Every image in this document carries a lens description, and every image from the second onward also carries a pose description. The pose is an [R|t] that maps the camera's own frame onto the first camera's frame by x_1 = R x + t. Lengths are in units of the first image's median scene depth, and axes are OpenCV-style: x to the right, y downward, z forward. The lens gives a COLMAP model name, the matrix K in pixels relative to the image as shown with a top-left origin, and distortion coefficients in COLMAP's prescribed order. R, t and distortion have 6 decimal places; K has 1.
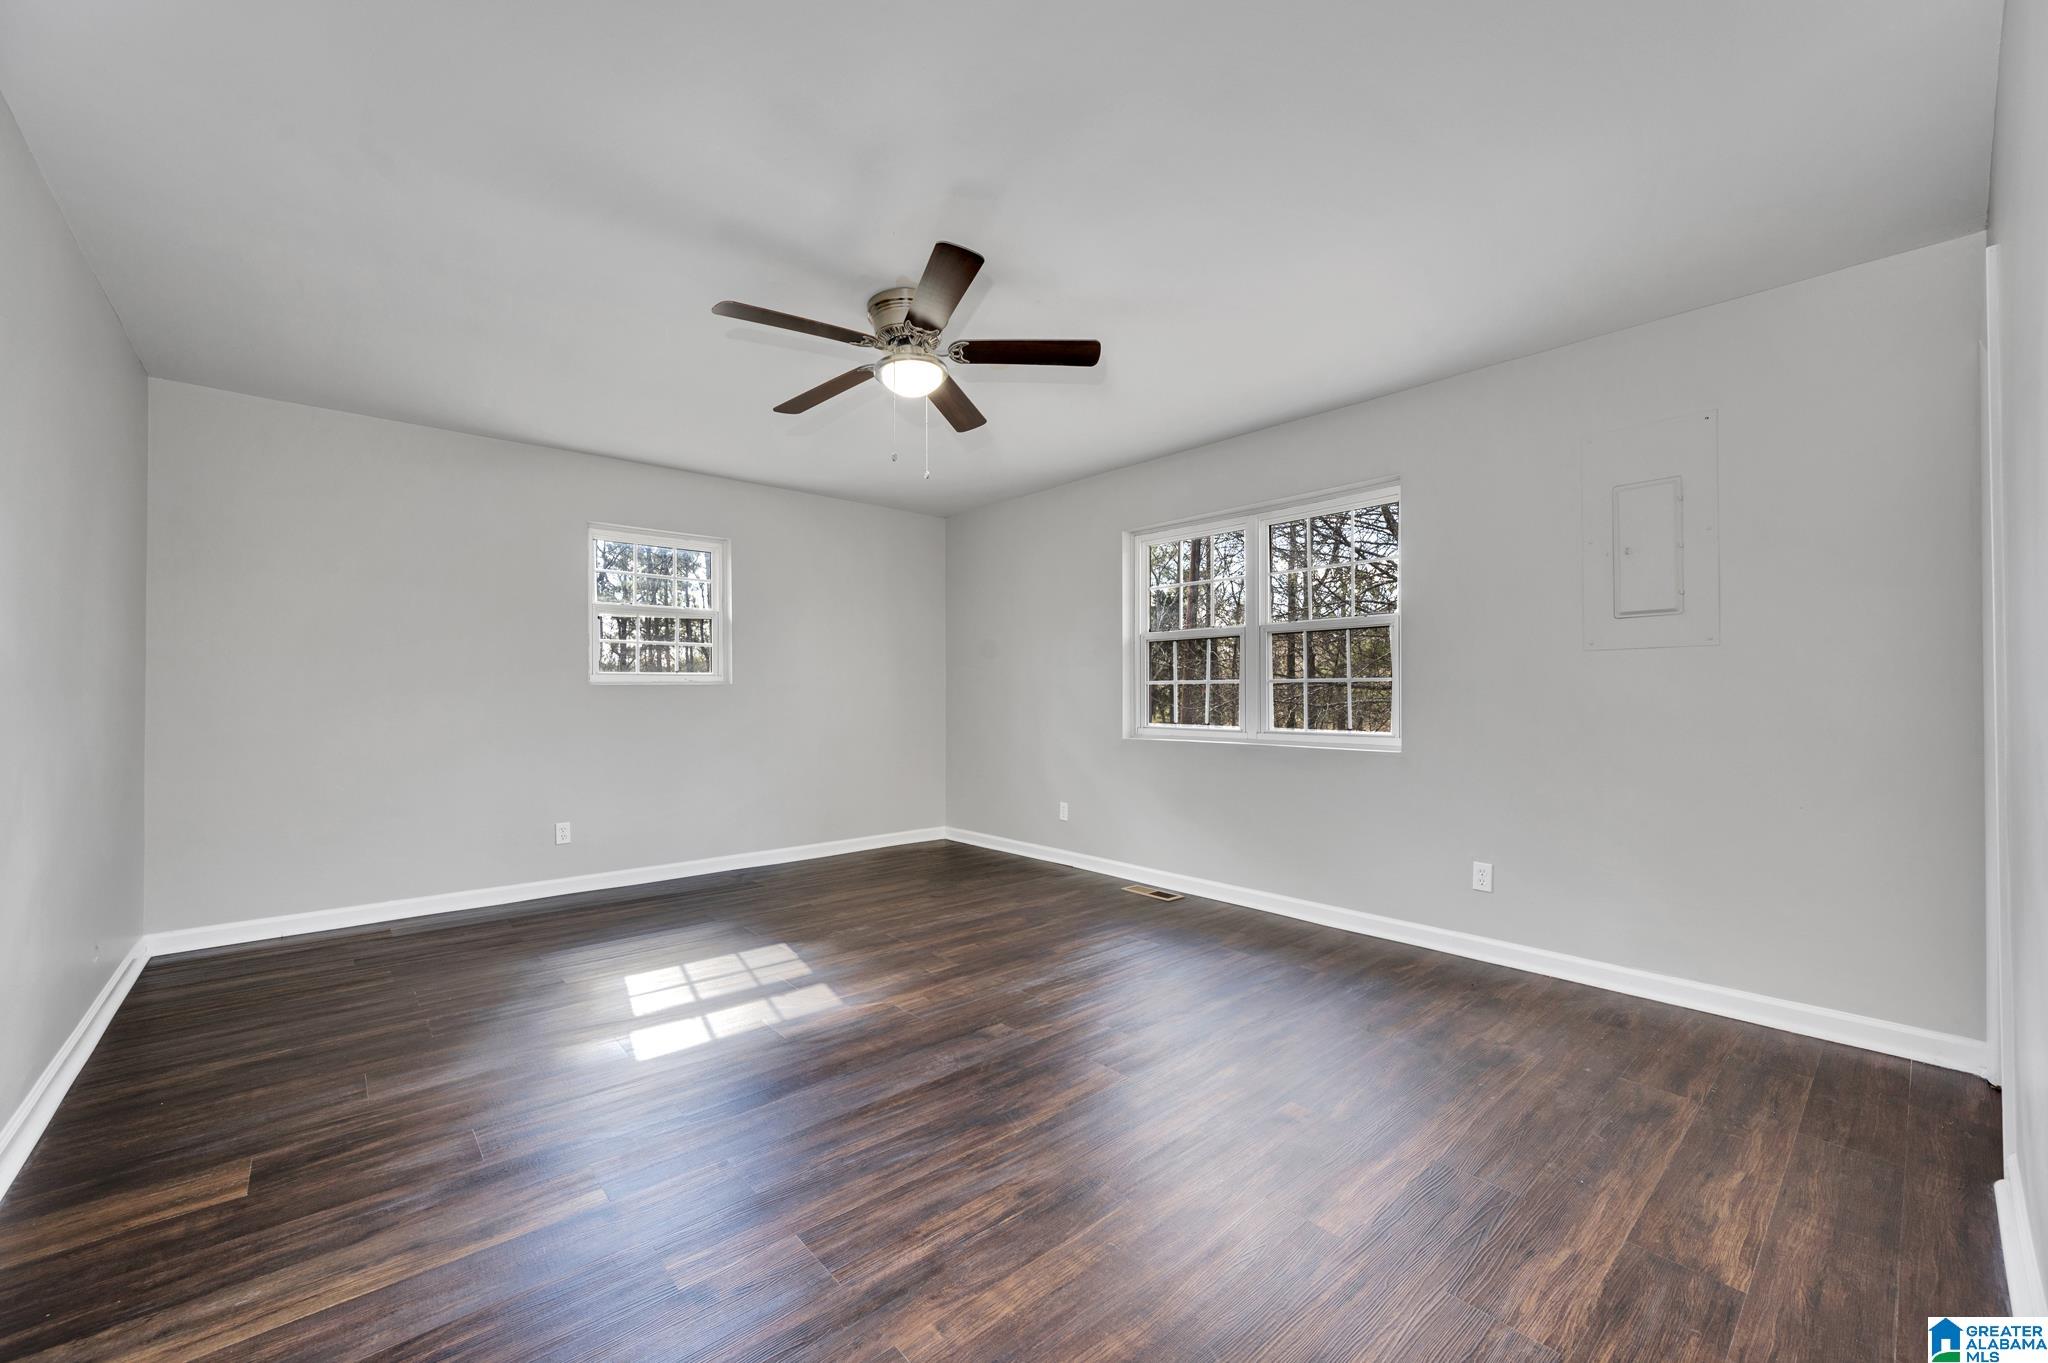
lens RADIAL K [[803.2, 0, 1024.9], [0, 803.2, 690.5], [0, 0, 1]] dist [0.000632, 0.000035]
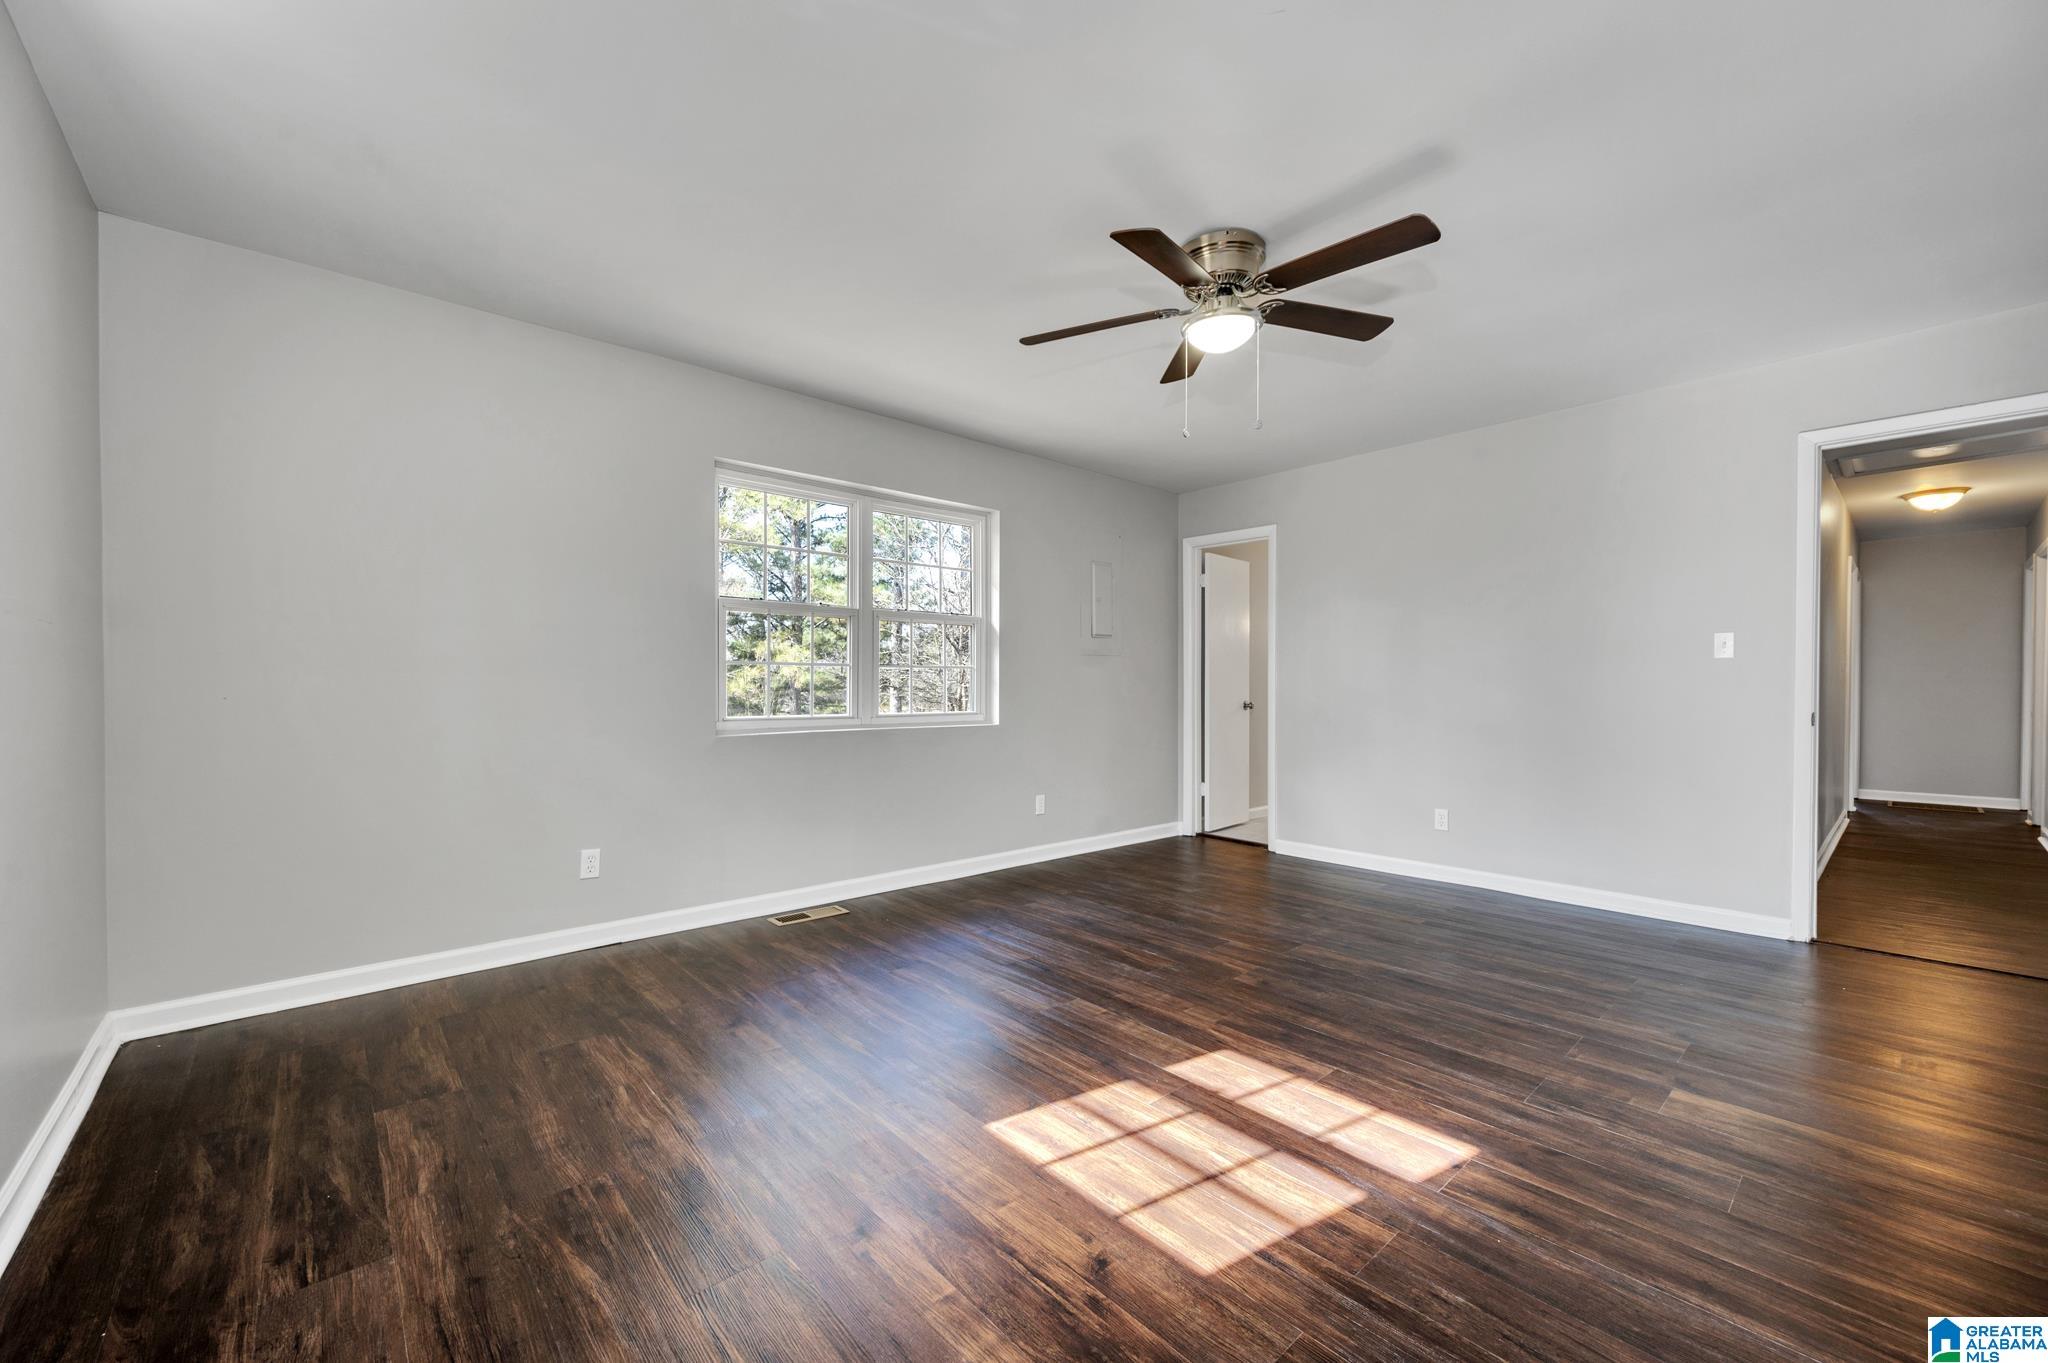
lens RADIAL K [[803.2, 0, 1024.9], [0, 803.2, 690.5], [0, 0, 1]] dist [0.000632, 0.000035]
pose [[-0.013419, -0.005686, 0.999894, -0.930166], [-0.012021, 0.999912, 0.005525, 0.013879], [-0.999838, -0.011946, -0.013486, 1.078639]]
